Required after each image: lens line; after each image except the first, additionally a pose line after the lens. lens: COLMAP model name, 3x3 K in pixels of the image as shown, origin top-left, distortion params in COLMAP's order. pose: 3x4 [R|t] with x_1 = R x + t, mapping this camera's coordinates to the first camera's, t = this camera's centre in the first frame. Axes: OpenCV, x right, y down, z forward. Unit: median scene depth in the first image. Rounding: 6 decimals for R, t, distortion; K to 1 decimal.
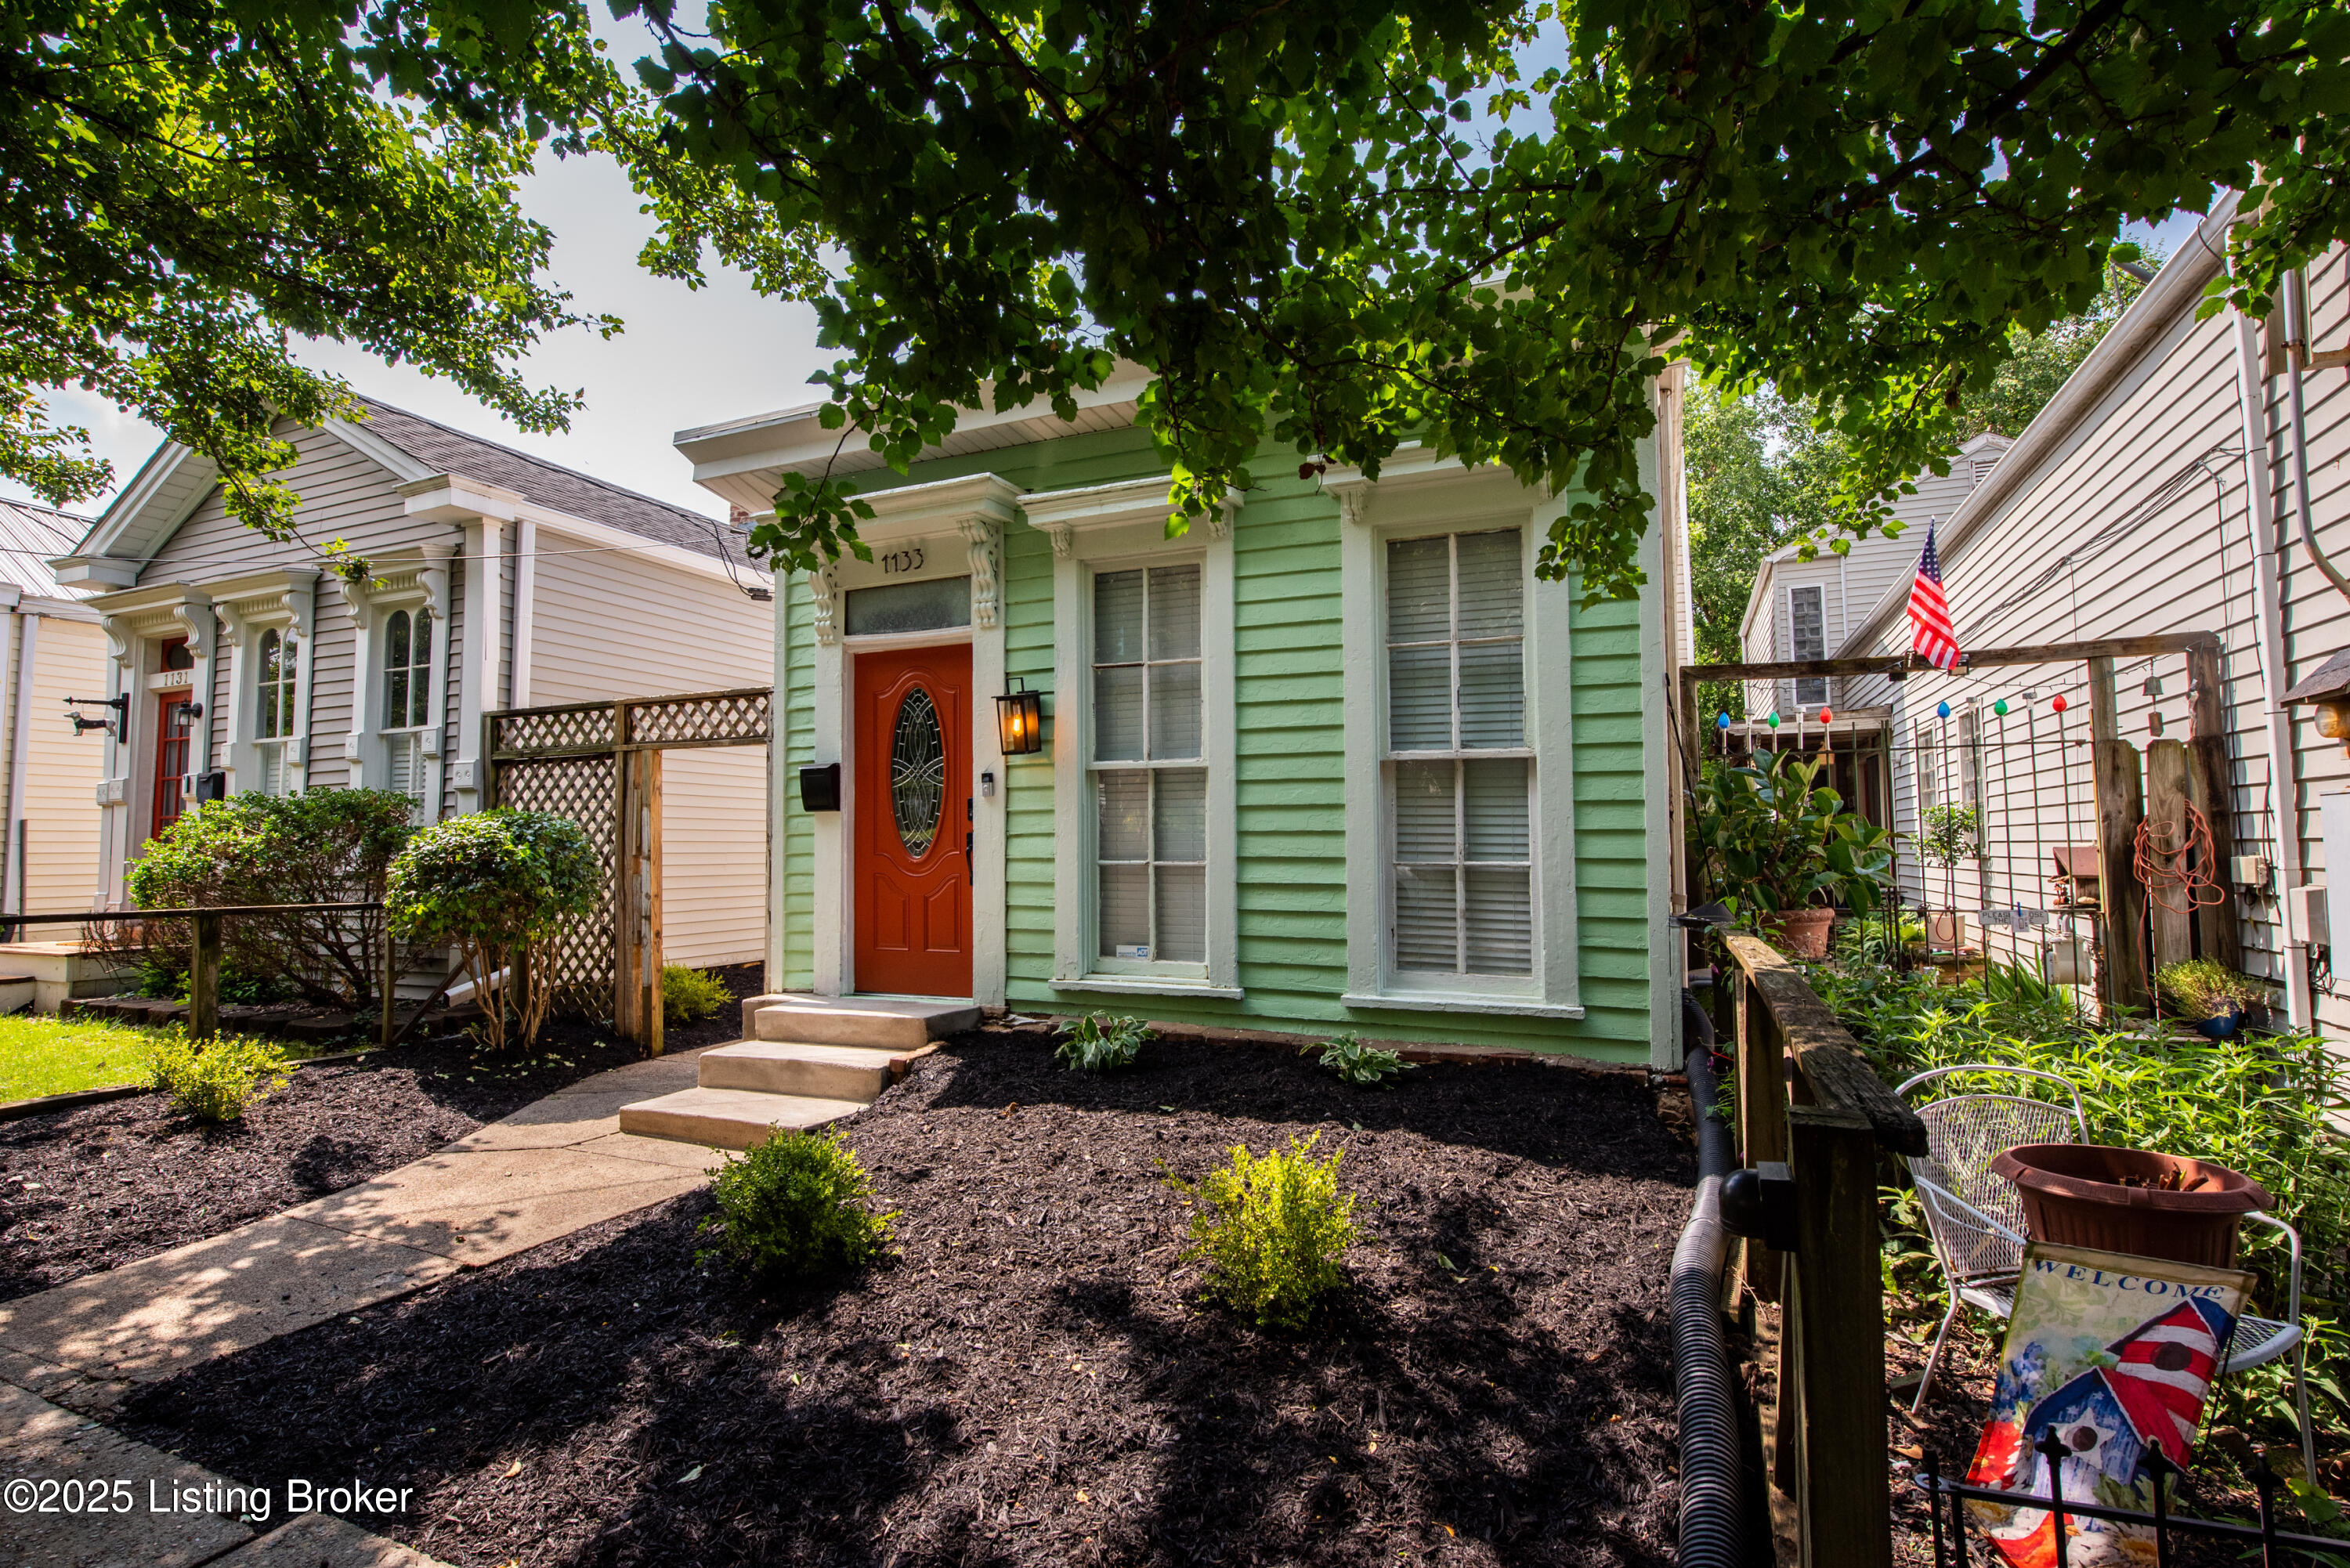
lens RADIAL K [[1111.7, 0, 1174.2], [0, 1111.7, 794.1], [0, 0, 1]] dist [-0.000832, 0.000432]
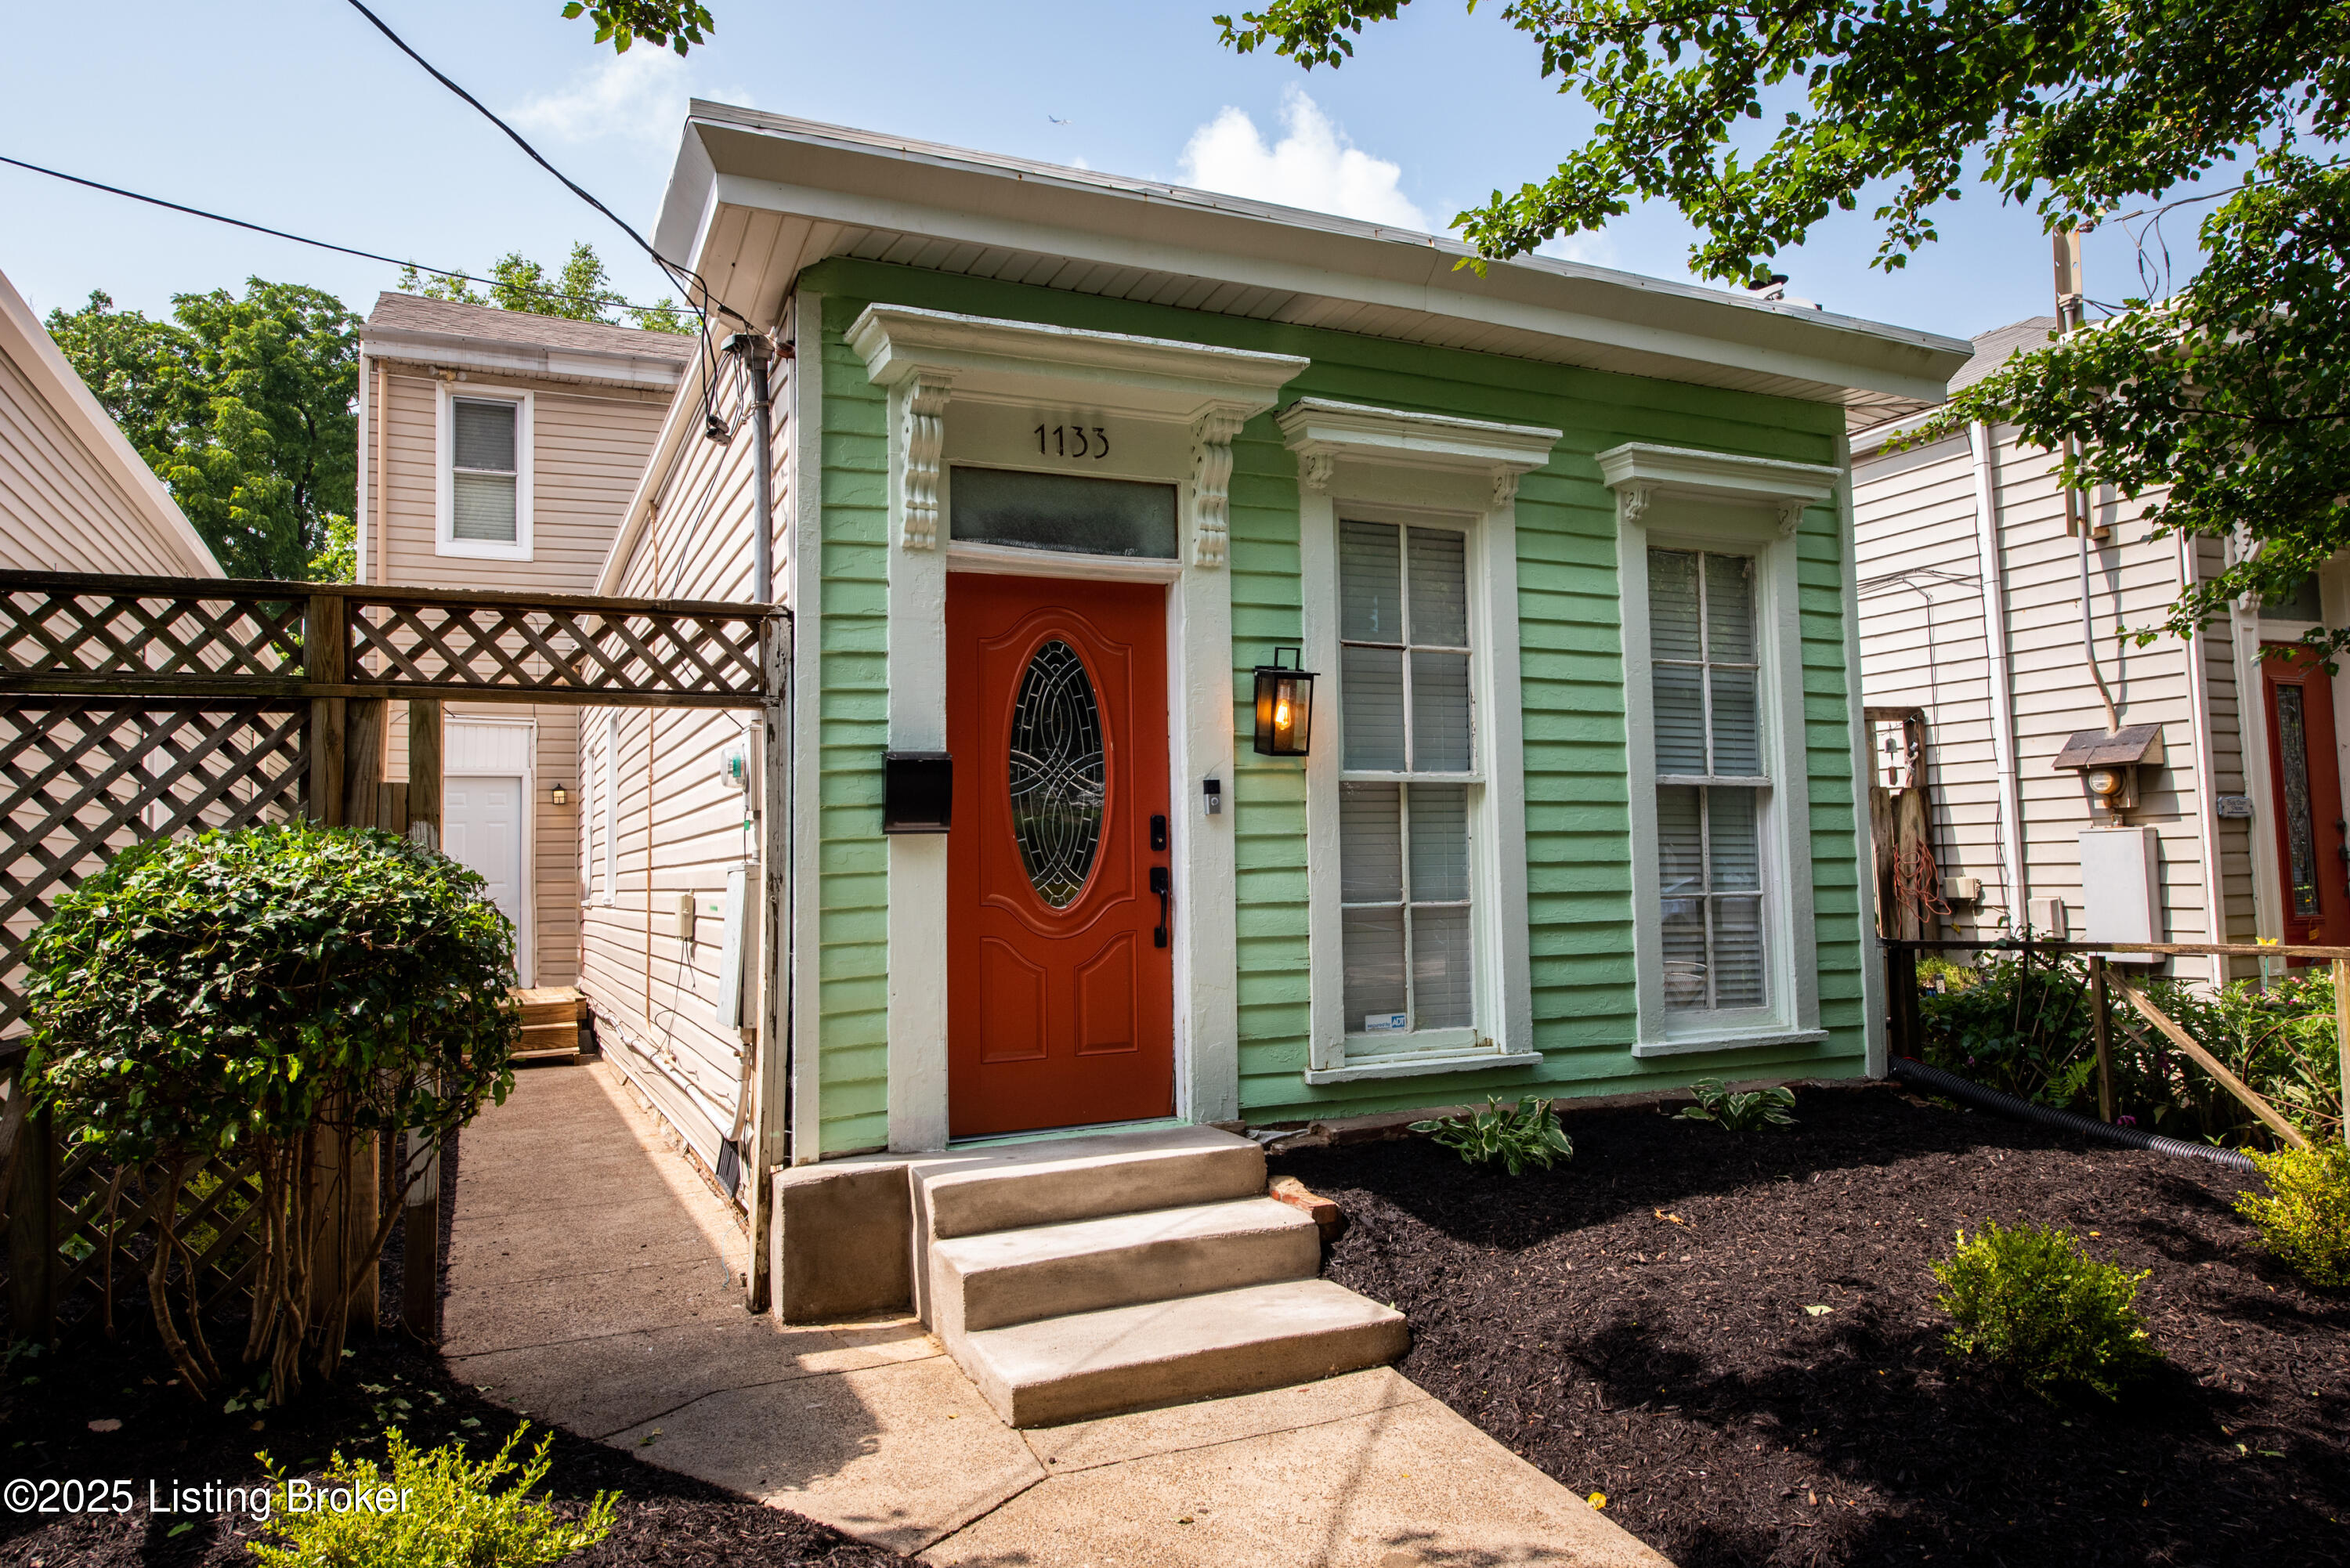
lens RADIAL K [[1542.8, 0, 1175.6], [0, 1542.8, 770.0], [0, 0, 1]] dist [0.027419, -0.000885]
pose [[0.660186, 0.041770, 0.749940, -0.899063], [-0.013398, 0.998949, -0.043845, 0.017247], [-0.750983, 0.018898, 0.660052, 0.394035]]
